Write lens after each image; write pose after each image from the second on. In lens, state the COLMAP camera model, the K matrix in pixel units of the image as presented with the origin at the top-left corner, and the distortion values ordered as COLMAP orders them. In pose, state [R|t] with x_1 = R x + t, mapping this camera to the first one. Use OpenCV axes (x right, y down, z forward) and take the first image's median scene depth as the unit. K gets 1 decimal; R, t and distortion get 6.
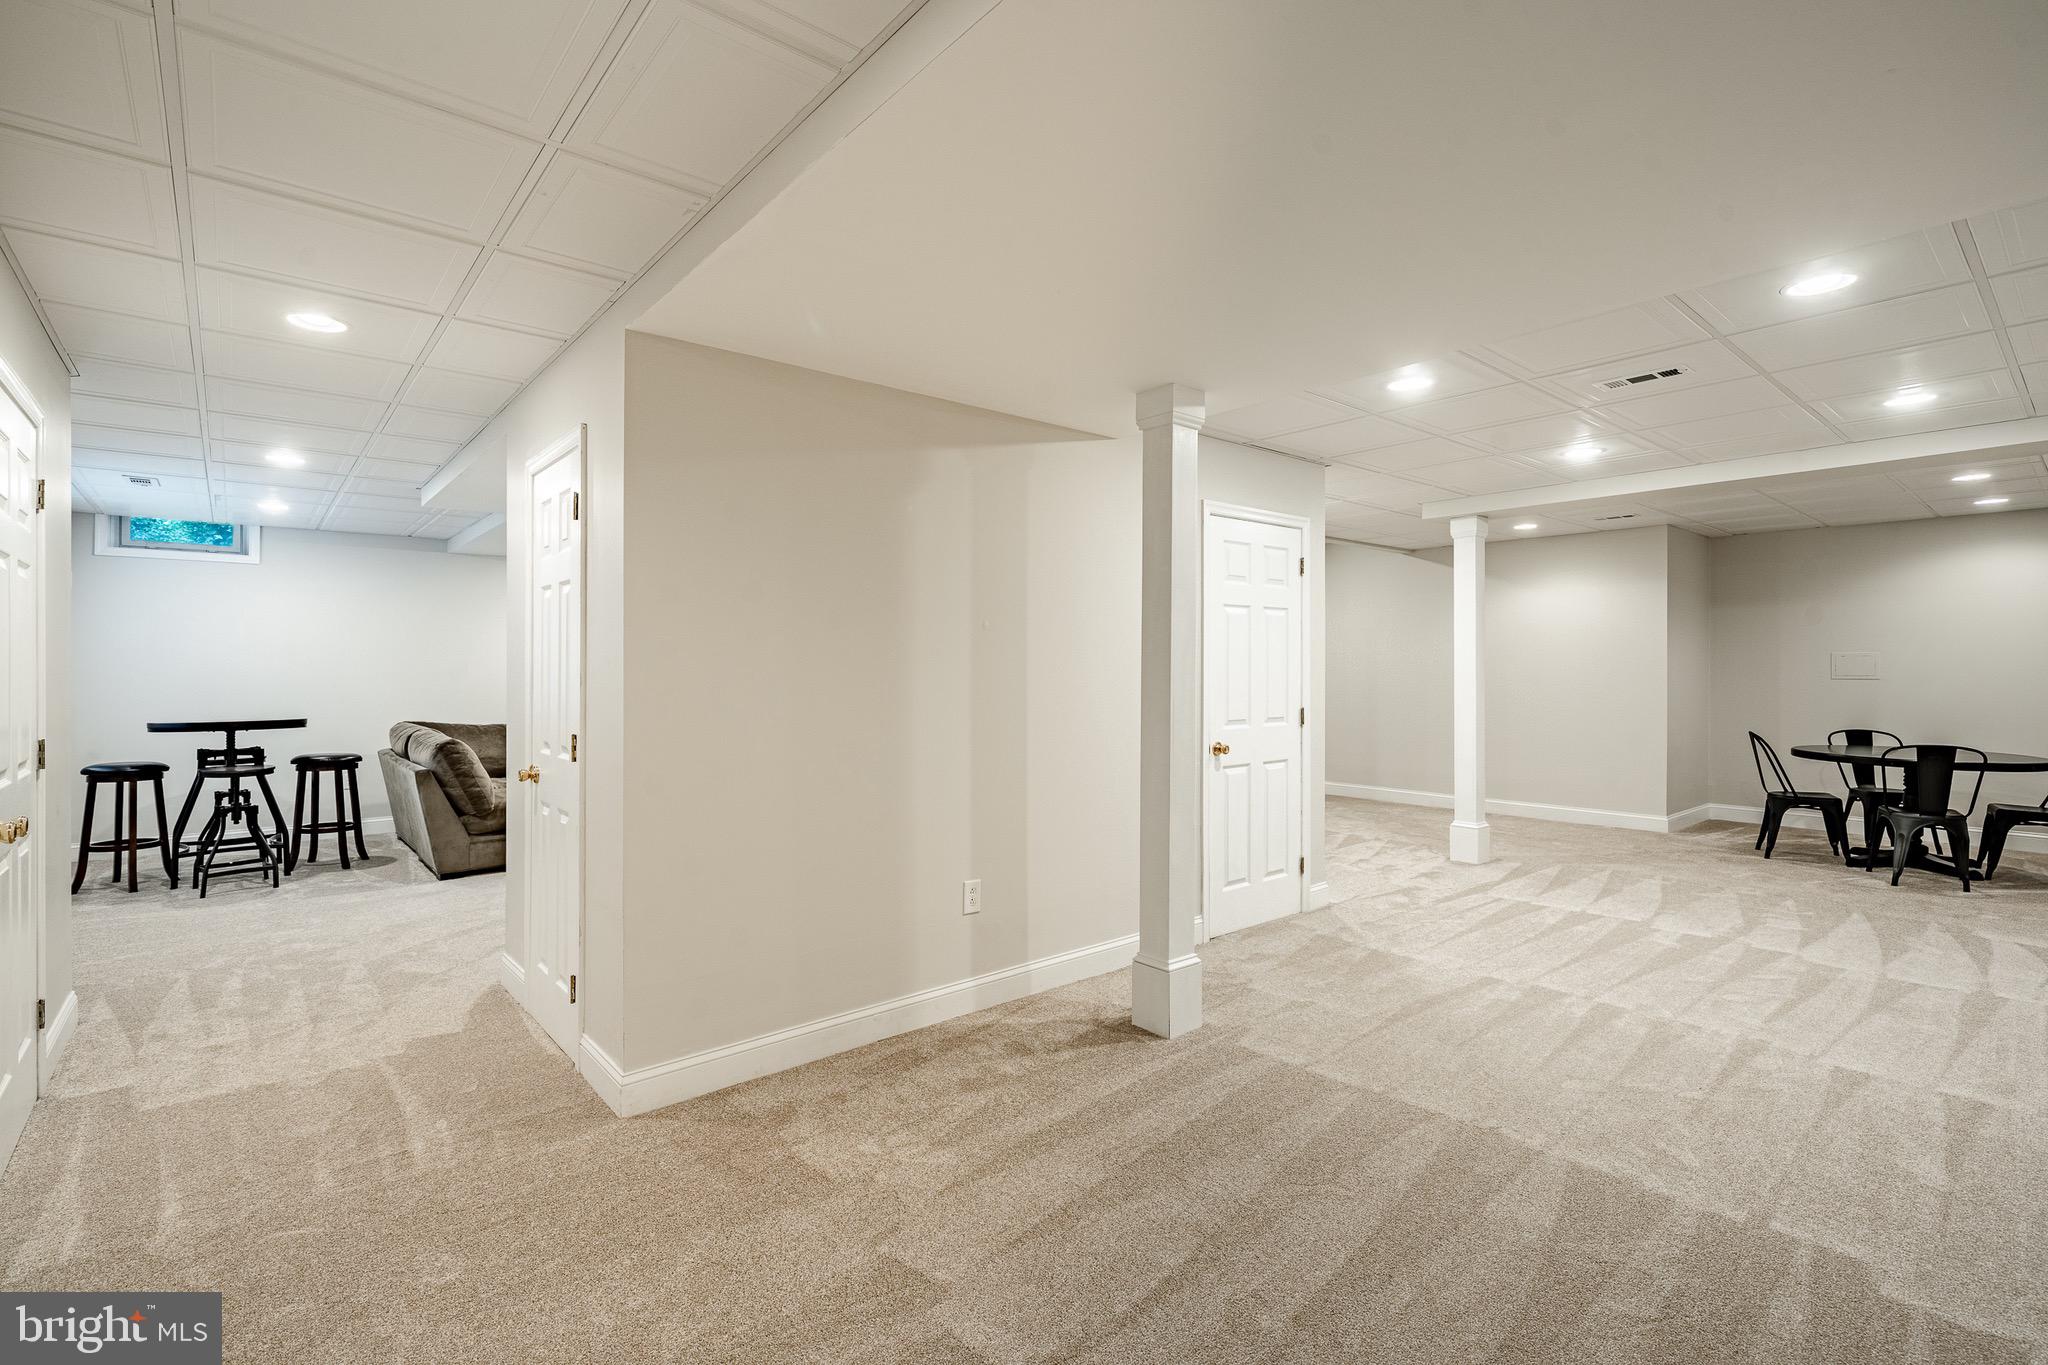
lens RADIAL K [[940.5, 0, 1013.9], [0, 940.5, 664.3], [0, 0, 1]] dist [0.000149, 0.000029]
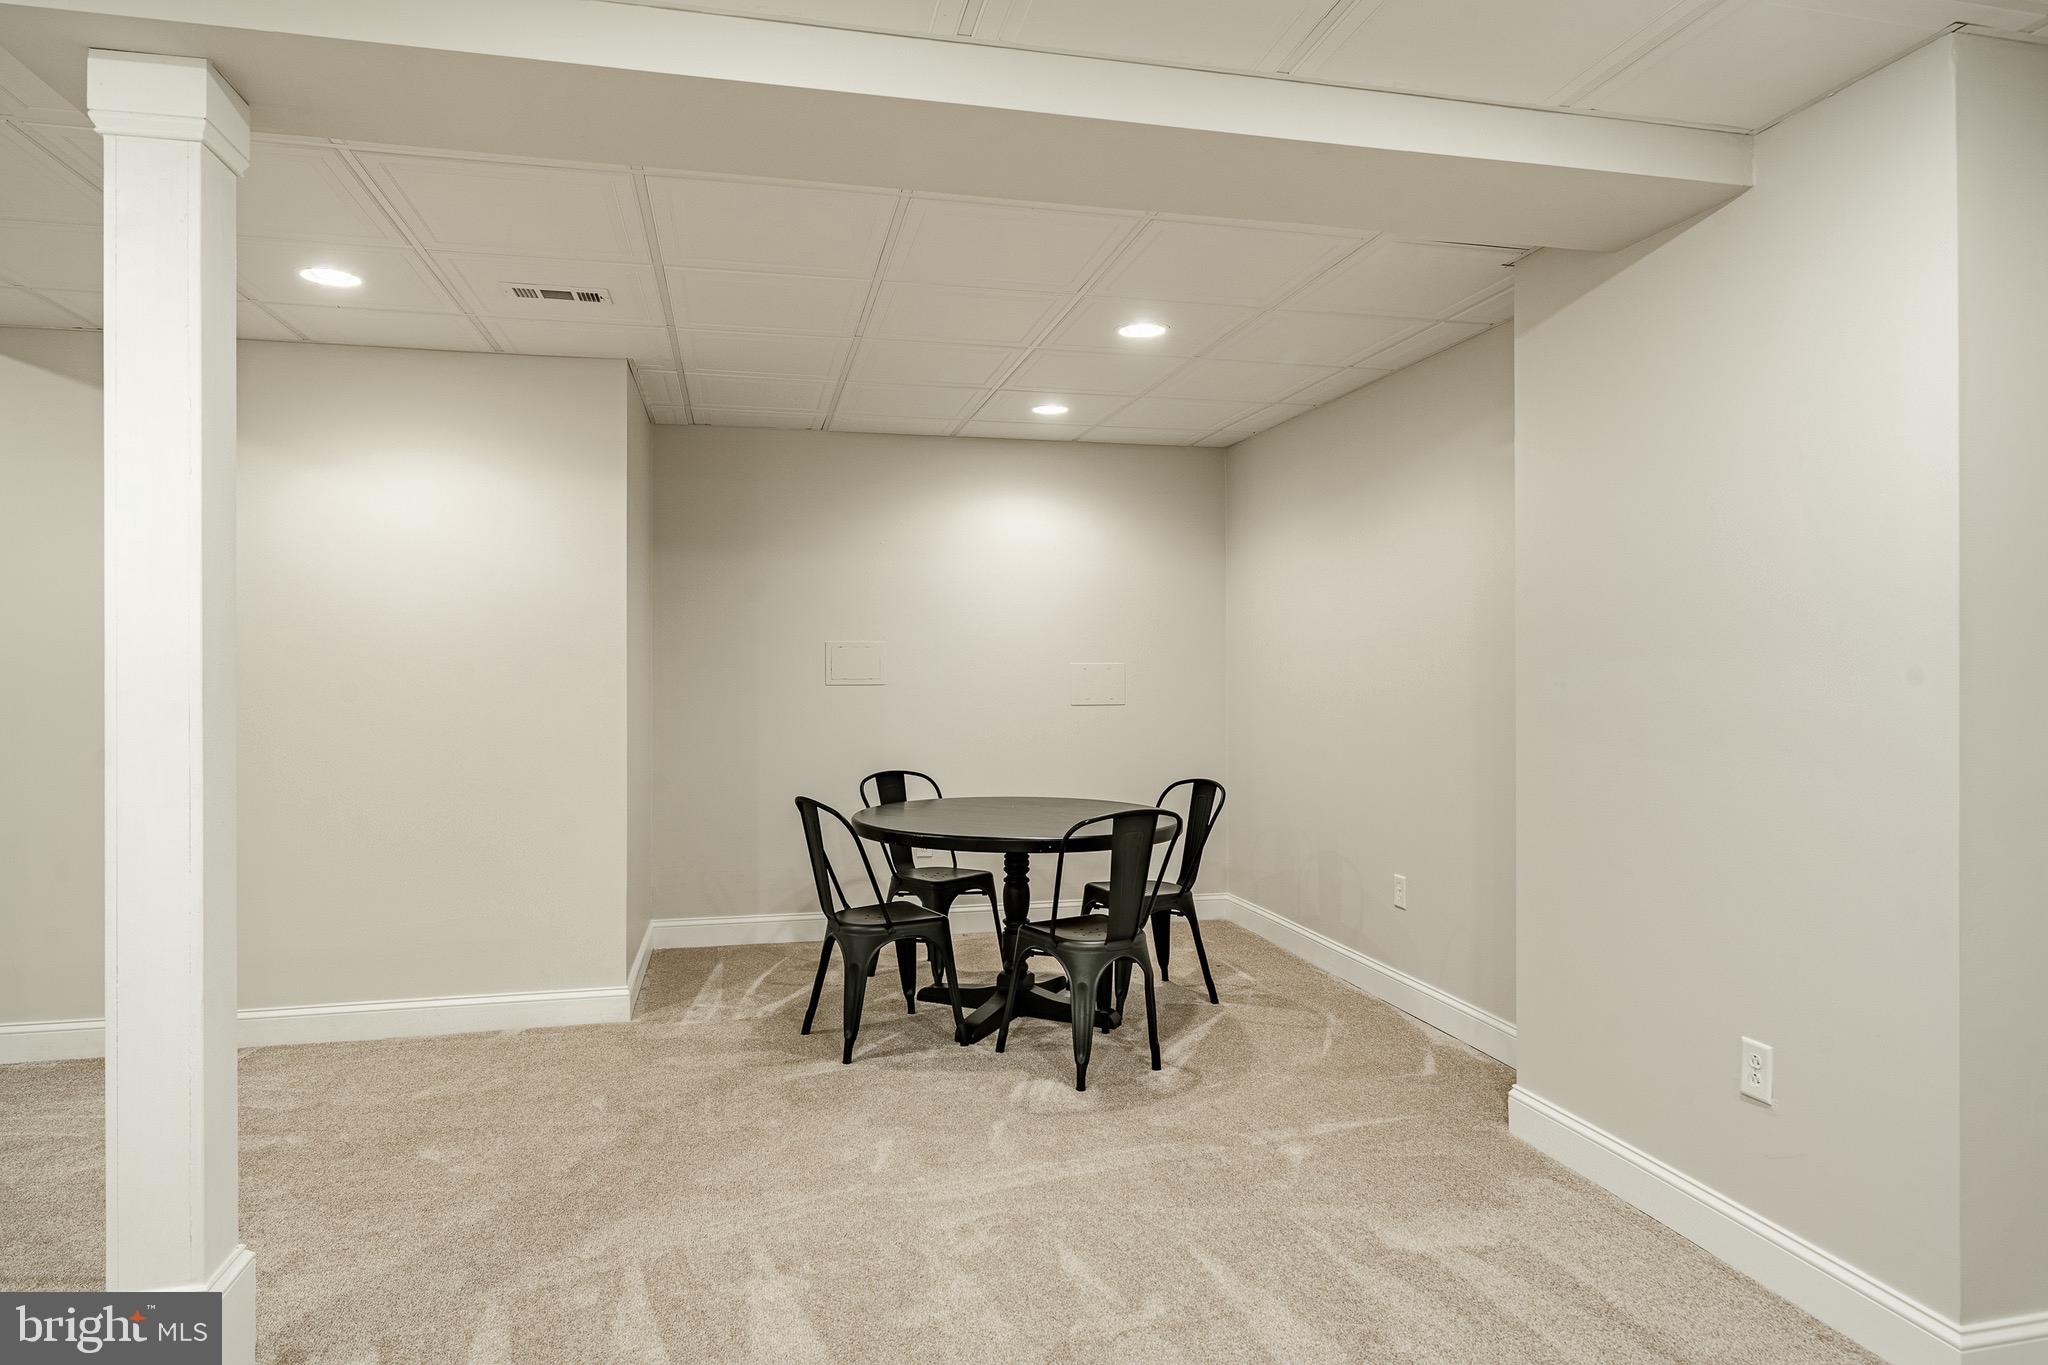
lens RADIAL K [[1175.0, 0, 1024.0], [0, 1175.0, 682.5], [0, 0, 1]] dist [-0.001838, 0.000087]
pose [[0.450907, 0.000650, 0.892571, 0.310030], [-0.003170, 0.999995, 0.000873, 0.013126], [-0.892565, -0.003223, 0.450906, 0.663662]]
